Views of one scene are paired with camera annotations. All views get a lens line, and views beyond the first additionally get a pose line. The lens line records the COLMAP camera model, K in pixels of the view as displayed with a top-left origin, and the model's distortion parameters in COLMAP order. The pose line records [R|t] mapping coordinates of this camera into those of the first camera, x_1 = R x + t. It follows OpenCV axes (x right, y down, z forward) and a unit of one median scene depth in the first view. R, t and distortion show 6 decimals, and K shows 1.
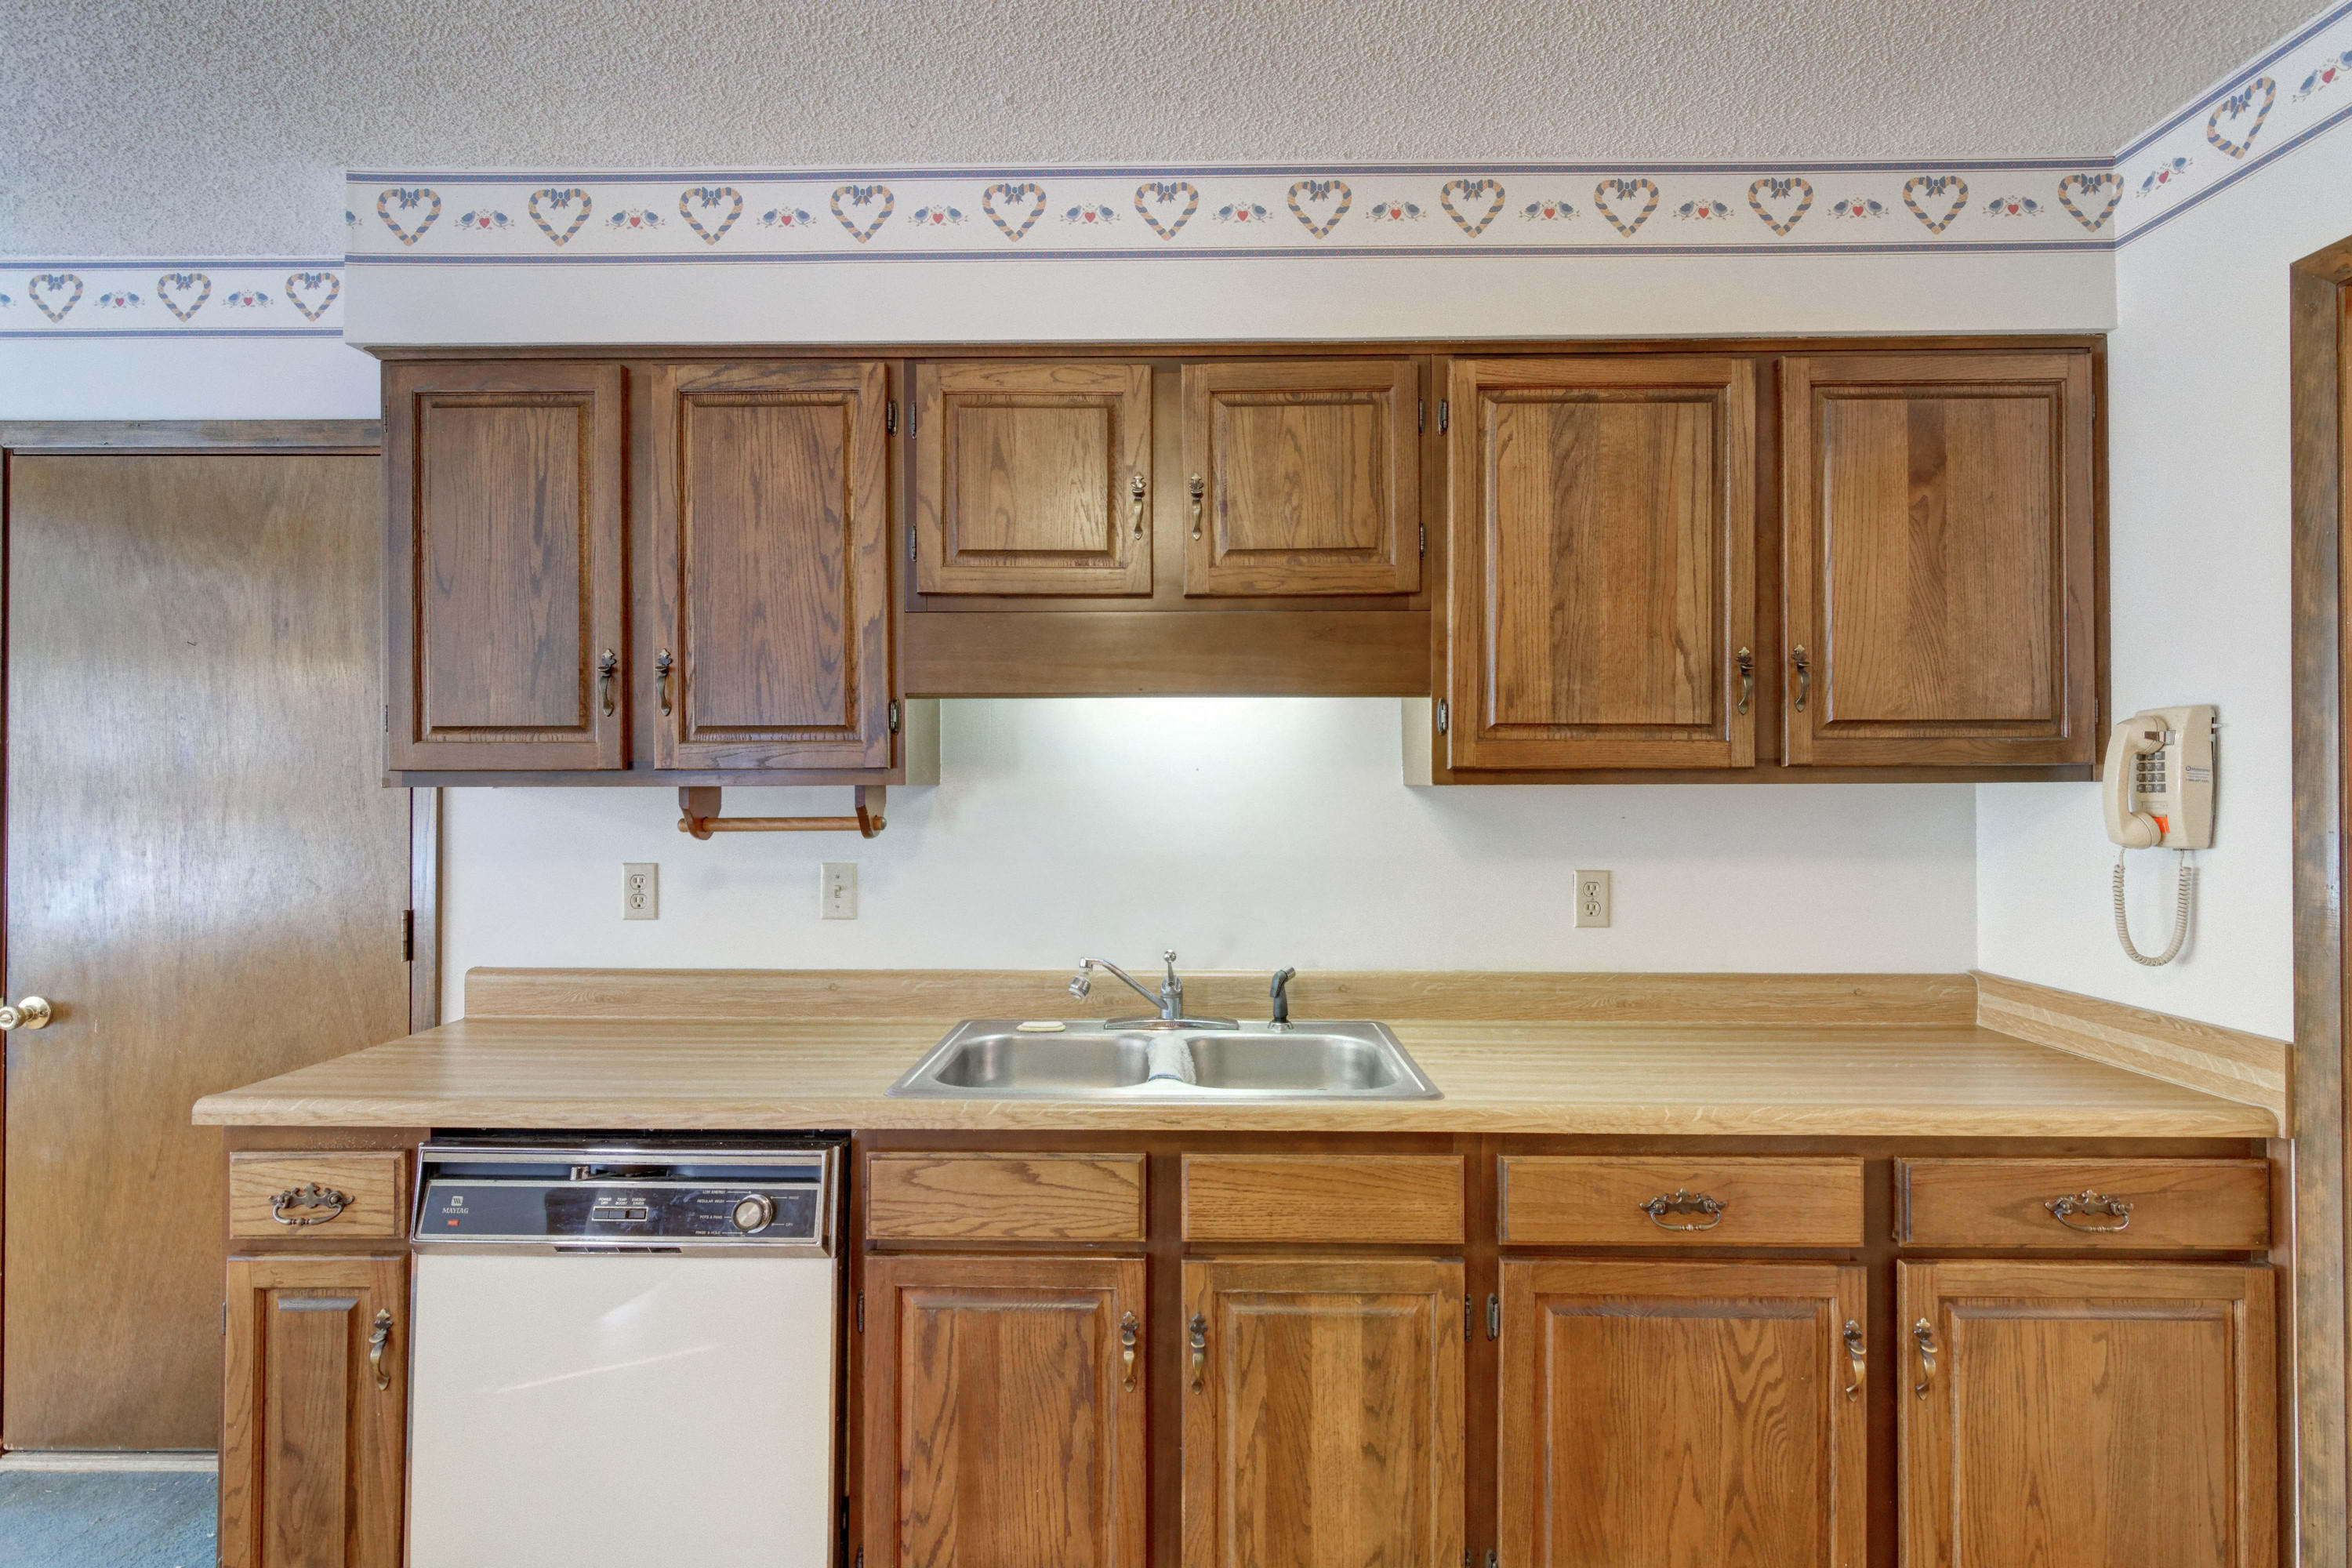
lens RADIAL K [[1120.7, 0, 1186.3], [0, 1120.7, 771.5], [0, 0, 1]] dist [0.002559, 0.000045]
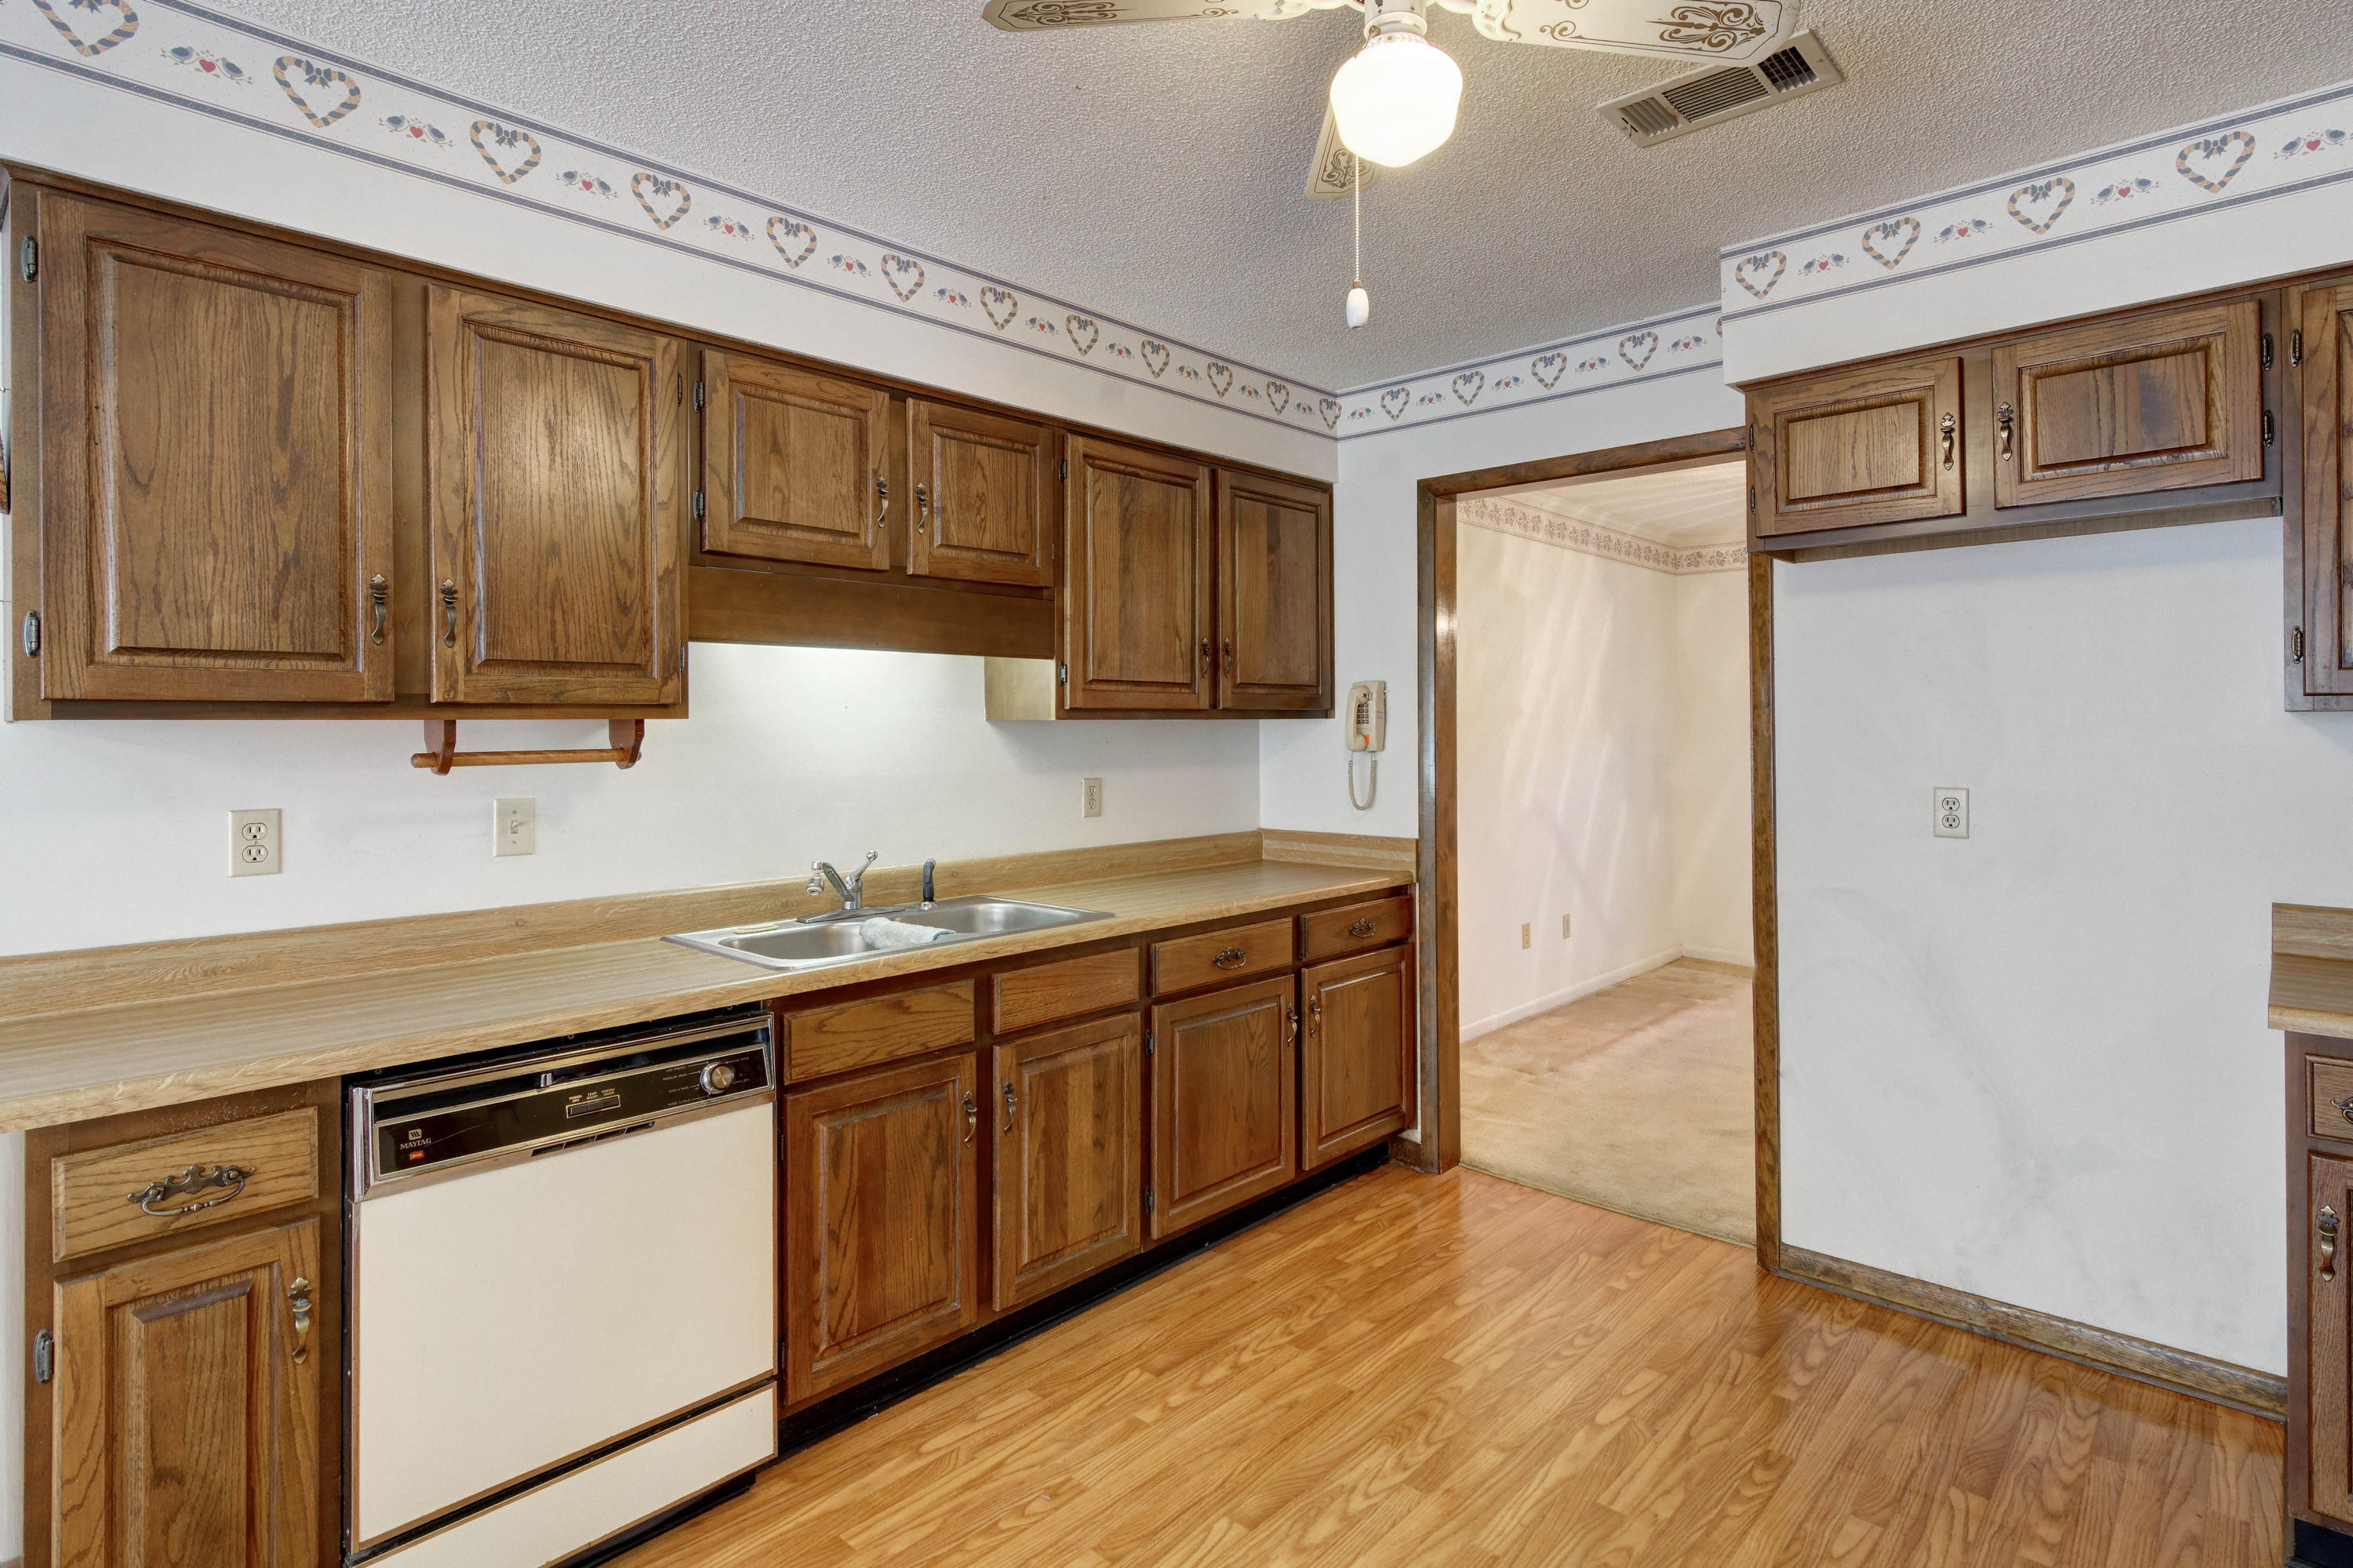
lens RADIAL K [[1165.1, 0, 1227.1], [0, 1165.1, 713.1], [0, 0, 1]] dist [0.000019, -0.000127]
pose [[0.665008, 0.006336, 0.746809, -0.779969], [-0.004176, 0.999980, -0.004766, 0.009666], [-0.746825, 0.000051, 0.665021, -0.183682]]
